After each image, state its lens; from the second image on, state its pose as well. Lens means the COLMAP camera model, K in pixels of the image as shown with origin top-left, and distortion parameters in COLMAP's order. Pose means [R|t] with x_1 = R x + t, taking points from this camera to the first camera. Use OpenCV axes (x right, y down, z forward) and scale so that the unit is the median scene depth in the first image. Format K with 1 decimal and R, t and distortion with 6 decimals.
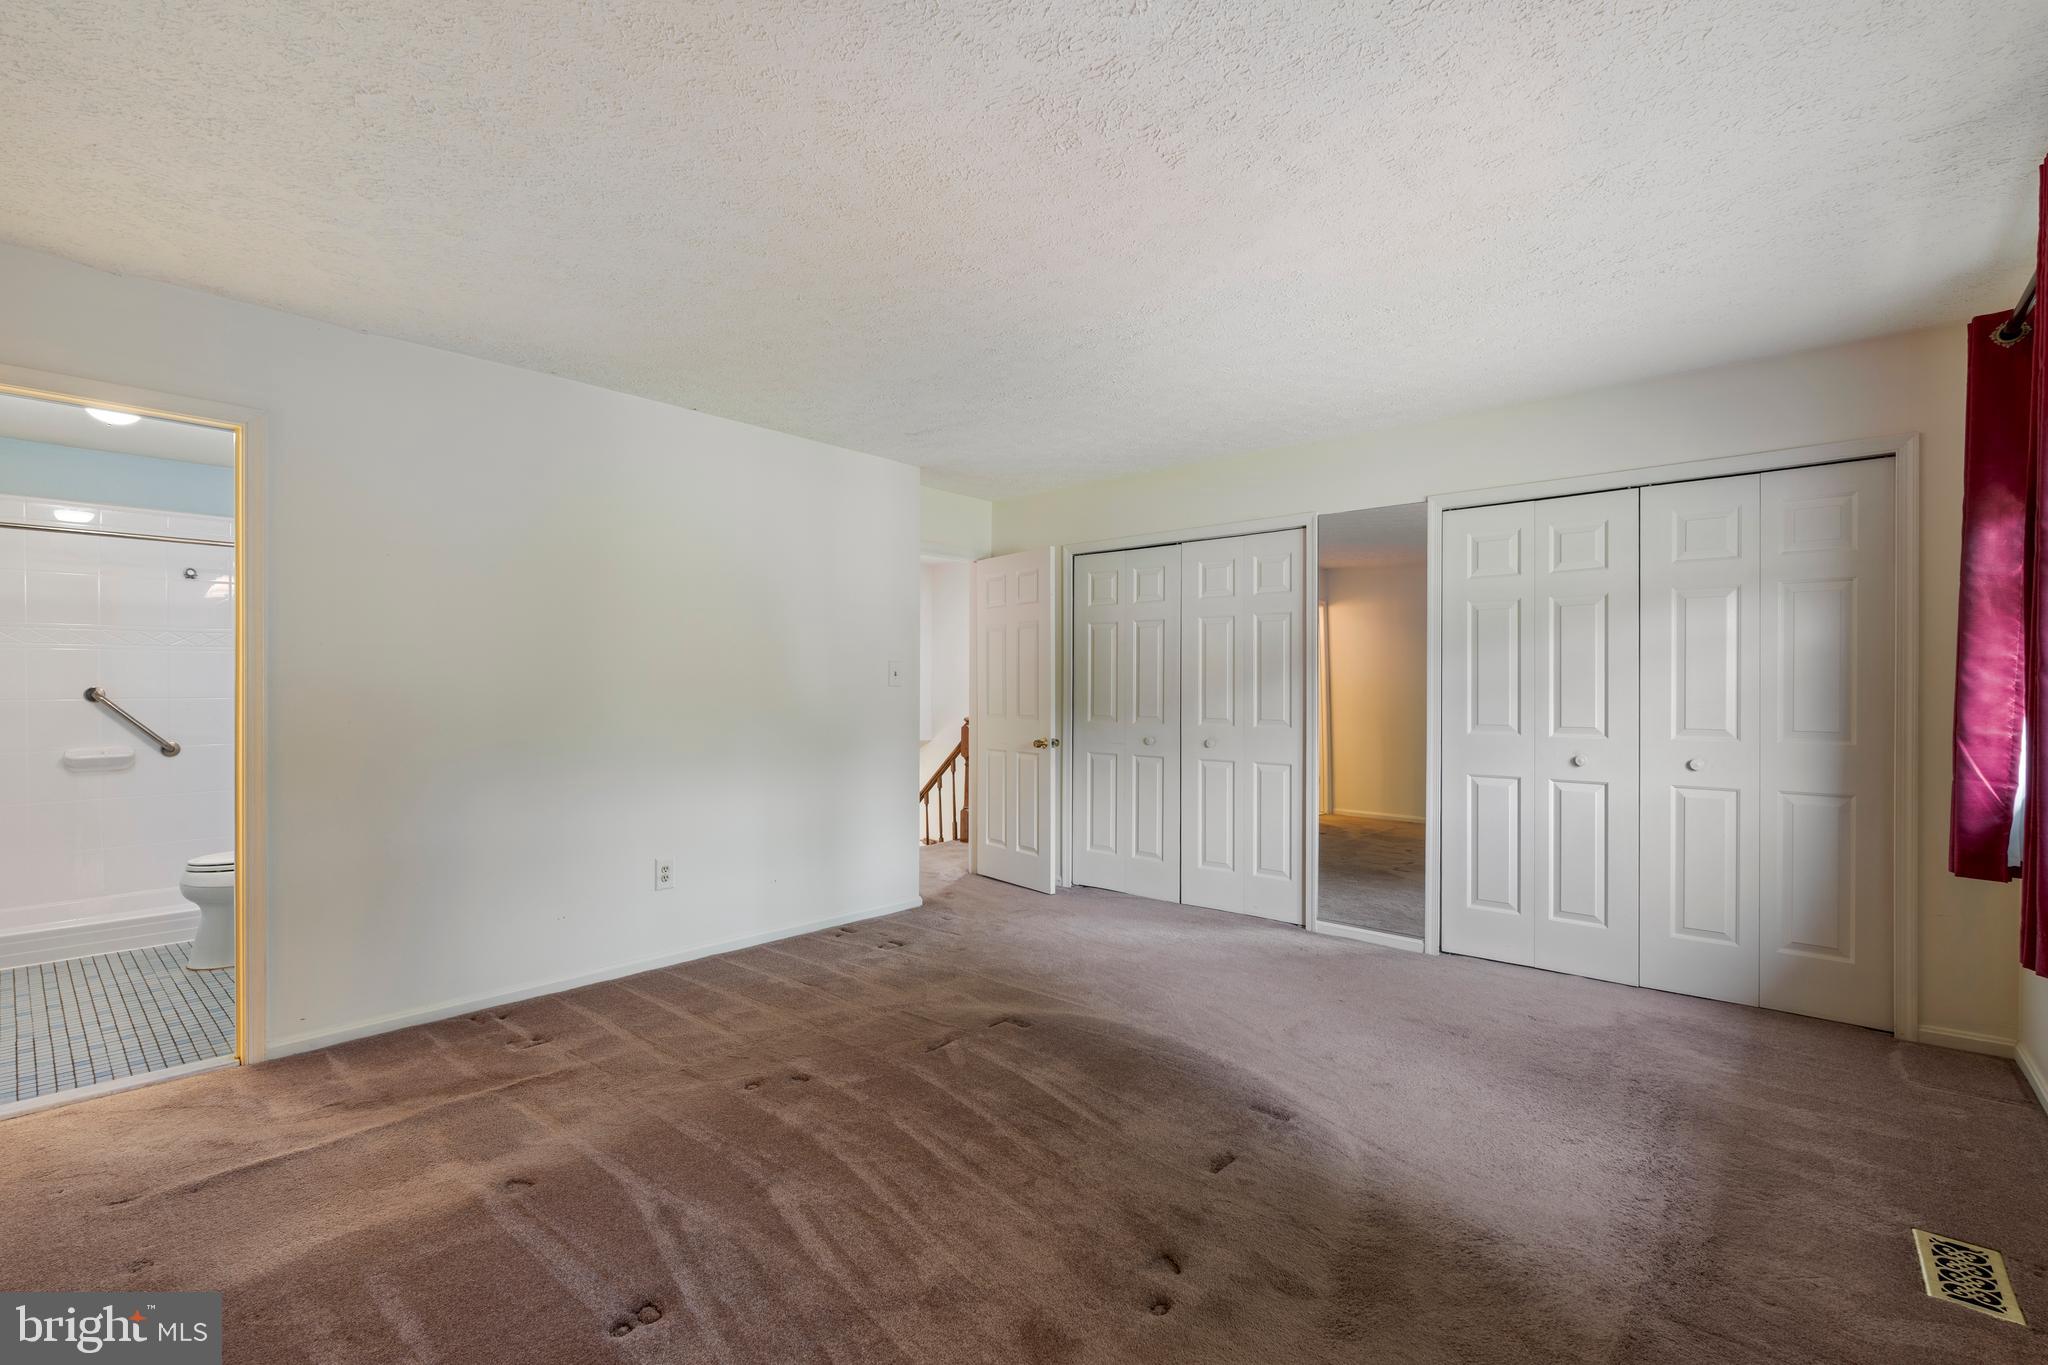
lens RADIAL K [[907.8, 0, 1024.0], [0, 907.8, 682.5], [0, 0, 1]] dist [-0.001187, -0.000081]
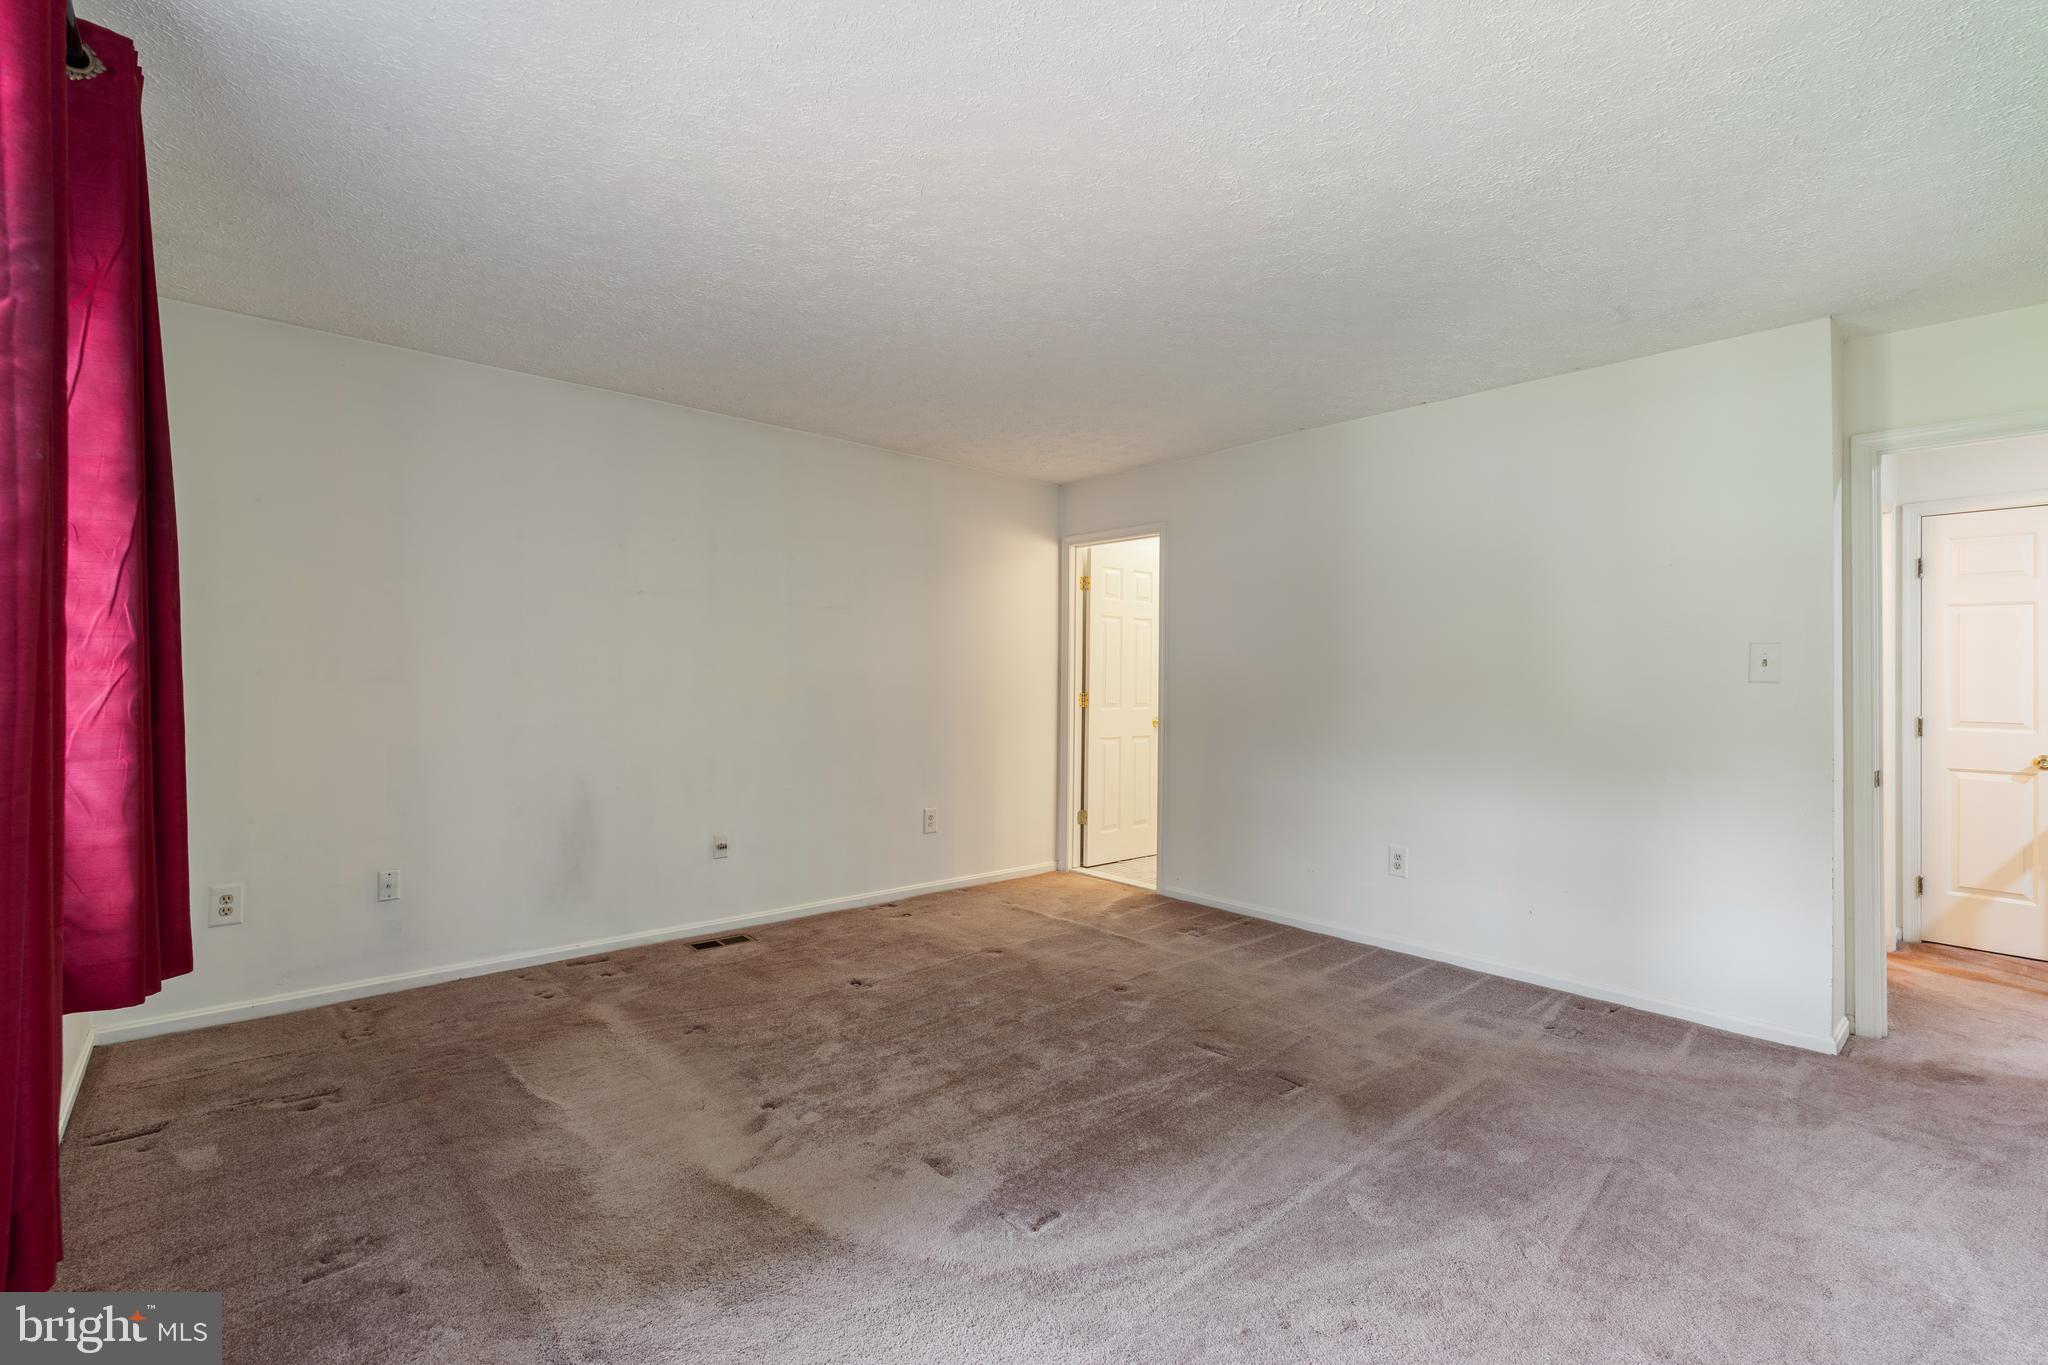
lens RADIAL K [[912.7, 0, 1020.0], [0, 912.7, 656.8], [0, 0, 1]] dist [-0.000923, -0.000080]
pose [[-0.124594, -0.025468, -0.991881, 0.695665], [-0.000300, 0.999671, -0.025630, 0.004530], [0.992208, -0.002896, -0.124561, 0.705379]]
